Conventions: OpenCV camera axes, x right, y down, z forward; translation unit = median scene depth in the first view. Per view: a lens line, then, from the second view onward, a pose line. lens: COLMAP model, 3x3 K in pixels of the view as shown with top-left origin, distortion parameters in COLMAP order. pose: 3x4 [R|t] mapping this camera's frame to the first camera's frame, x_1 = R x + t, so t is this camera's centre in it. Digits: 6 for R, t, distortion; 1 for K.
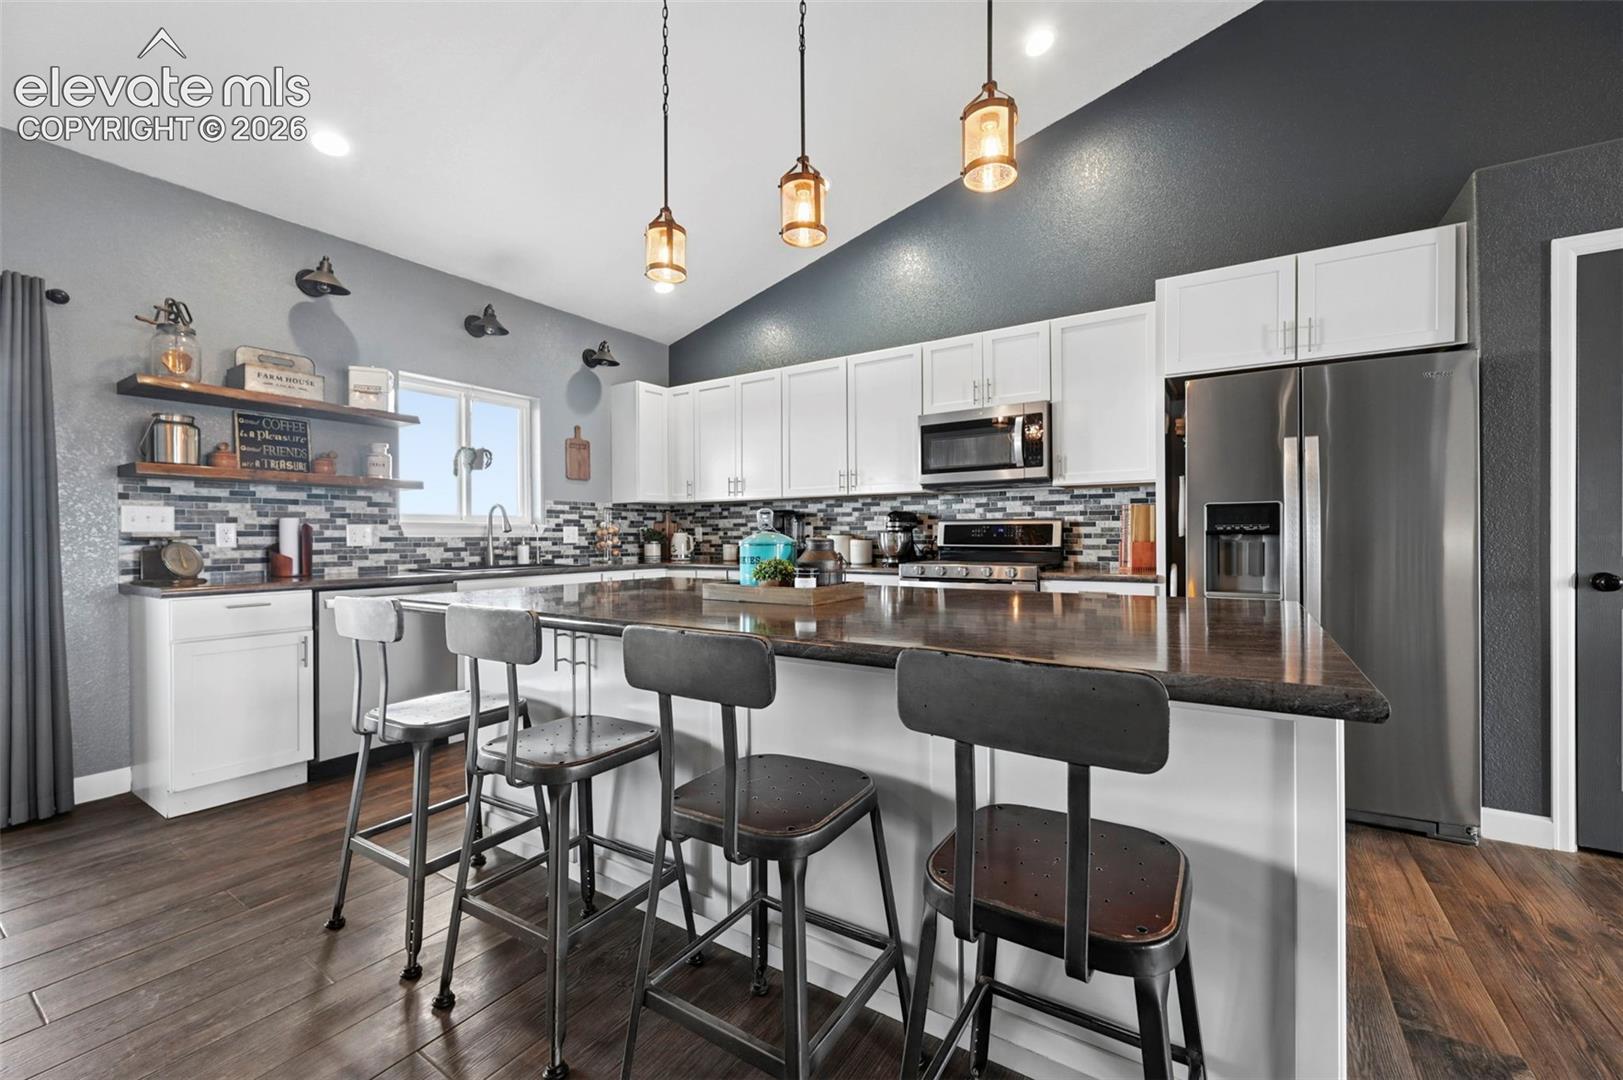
lens RADIAL K [[641.8, 0, 823.8], [0, 641.8, 536.6], [0, 0, 1]] dist [-0.003580, 0.000922]
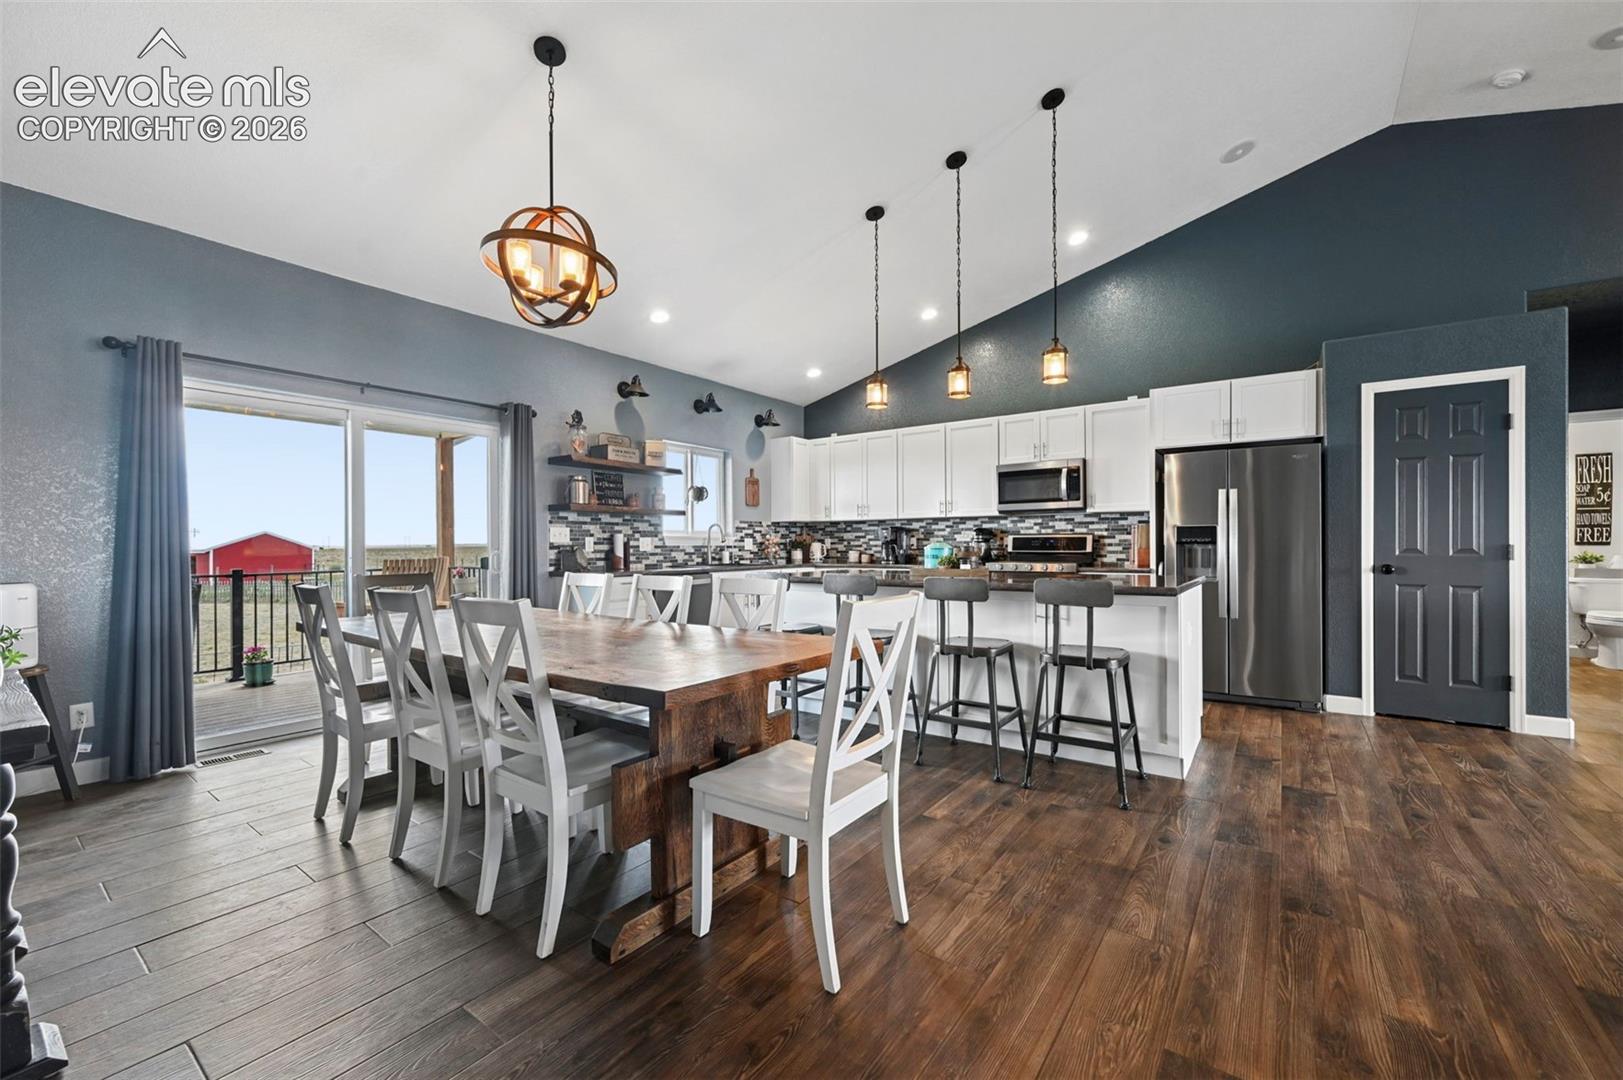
lens RADIAL K [[641.8, 0, 826.1], [0, 641.8, 545.4], [0, 0, 1]] dist [-0.003580, 0.000922]
pose [[0.998840, 0.000476, -0.048154, -0.196318], [-0.000548, 0.999999, -0.001468, 0.003055], [0.048154, 0.001492, 0.998839, -0.577029]]
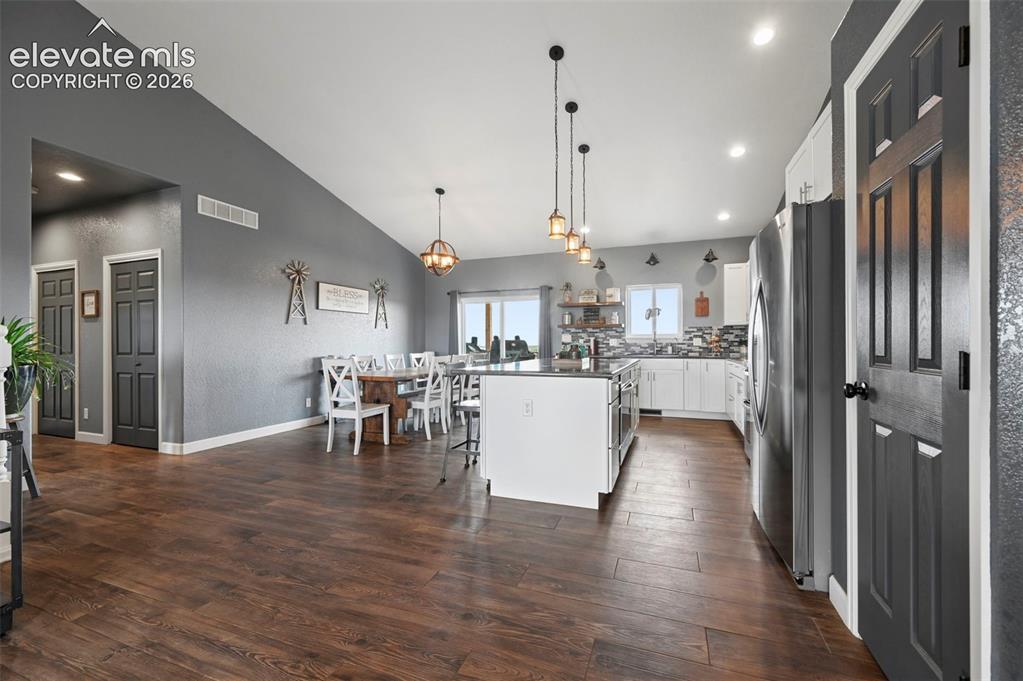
lens RADIAL K [[404.5, 0, 536.1], [0, 404.5, 342.4], [0, 0, 1]] dist [-0.003580, 0.000922]
pose [[0.230835, 0.003149, -0.972988, 1.075880], [0.001762, 0.999992, 0.003654, -0.009270], [0.972991, -0.002558, 0.230827, 0.191739]]
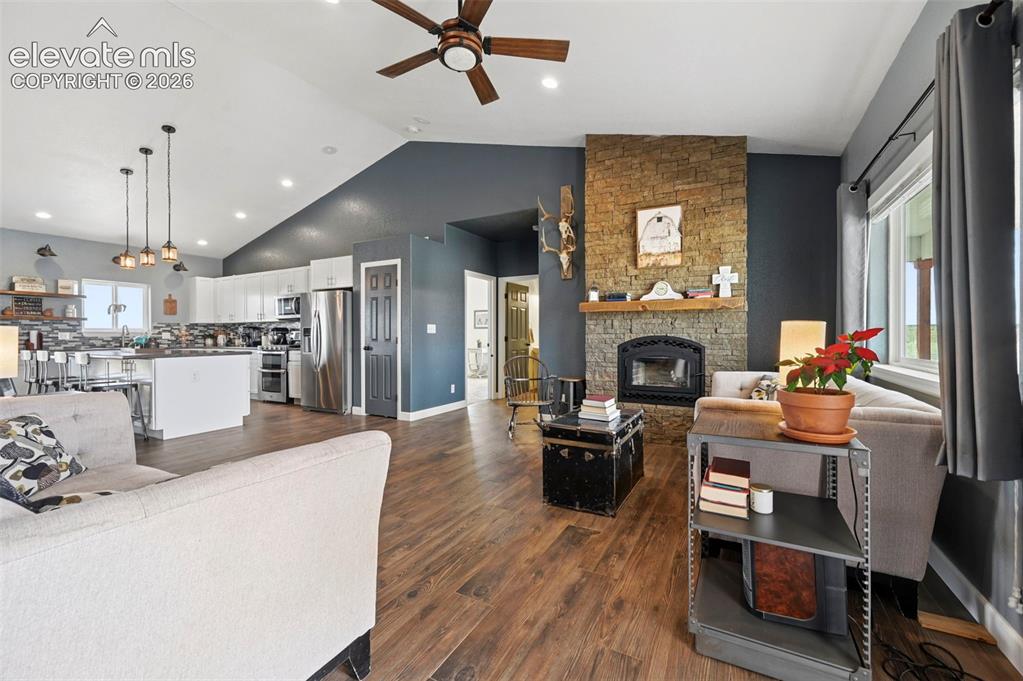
lens RADIAL K [[404.5, 0, 520.8], [0, 404.5, 337.6], [0, 0, 1]] dist [-0.003580, 0.000922]
pose [[0.997187, 0.000928, 0.074954, 1.227136], [-0.001318, 0.999986, 0.005156, -0.006638], [-0.074948, -0.005240, 0.997174, -1.003487]]
